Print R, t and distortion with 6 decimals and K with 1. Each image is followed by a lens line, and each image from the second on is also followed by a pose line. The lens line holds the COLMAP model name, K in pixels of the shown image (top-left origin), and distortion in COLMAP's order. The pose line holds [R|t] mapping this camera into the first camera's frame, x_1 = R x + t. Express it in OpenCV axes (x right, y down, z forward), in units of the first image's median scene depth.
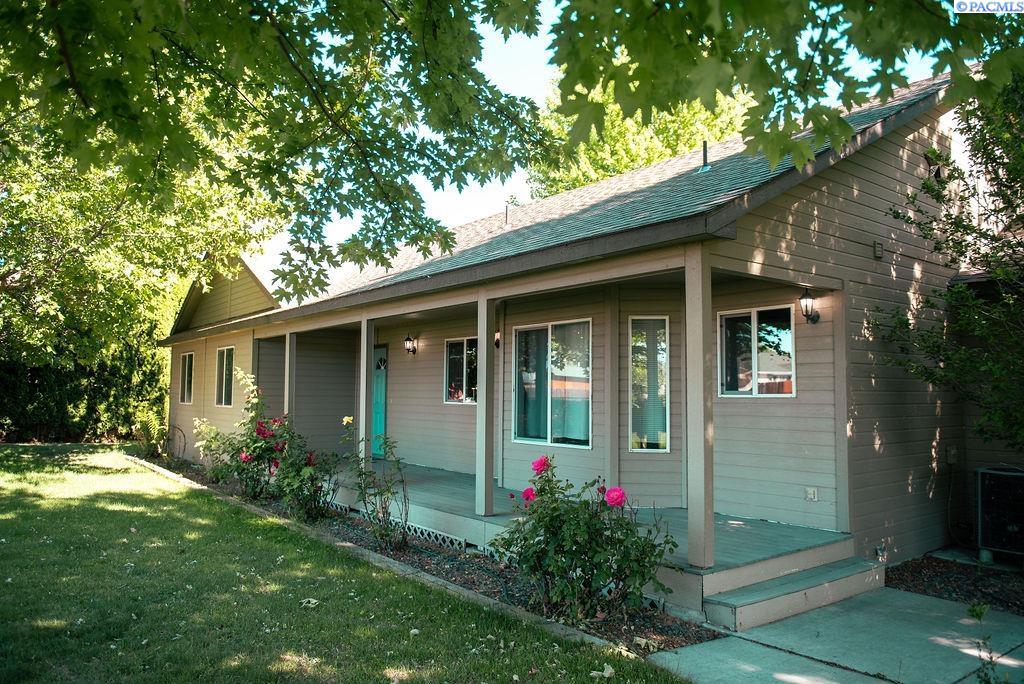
lens RADIAL K [[699.9, 0, 512.0], [0, 699.9, 342.0], [0, 0, 1]] dist [-0.048456, -0.002525]
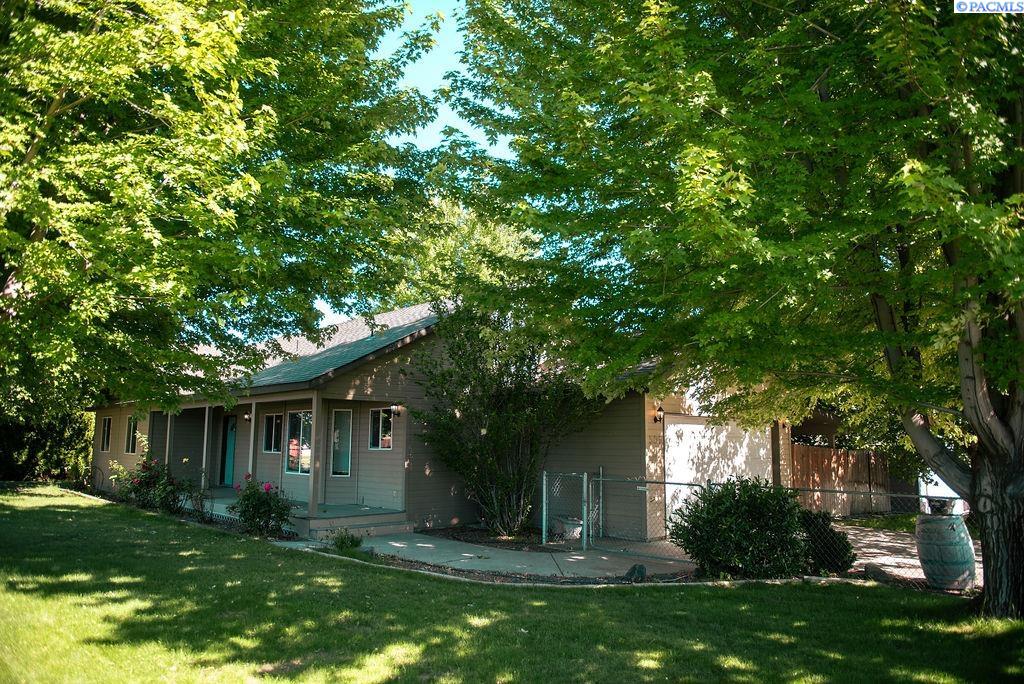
lens RADIAL K [[699.9, 0, 512.0], [0, 699.9, 342.0], [0, 0, 1]] dist [-0.048456, -0.002525]
pose [[0.995827, 0.013663, 0.090235, 0.335129], [-0.007281, 0.997473, -0.070676, -0.061940], [-0.090973, 0.069724, 0.993410, -0.714052]]
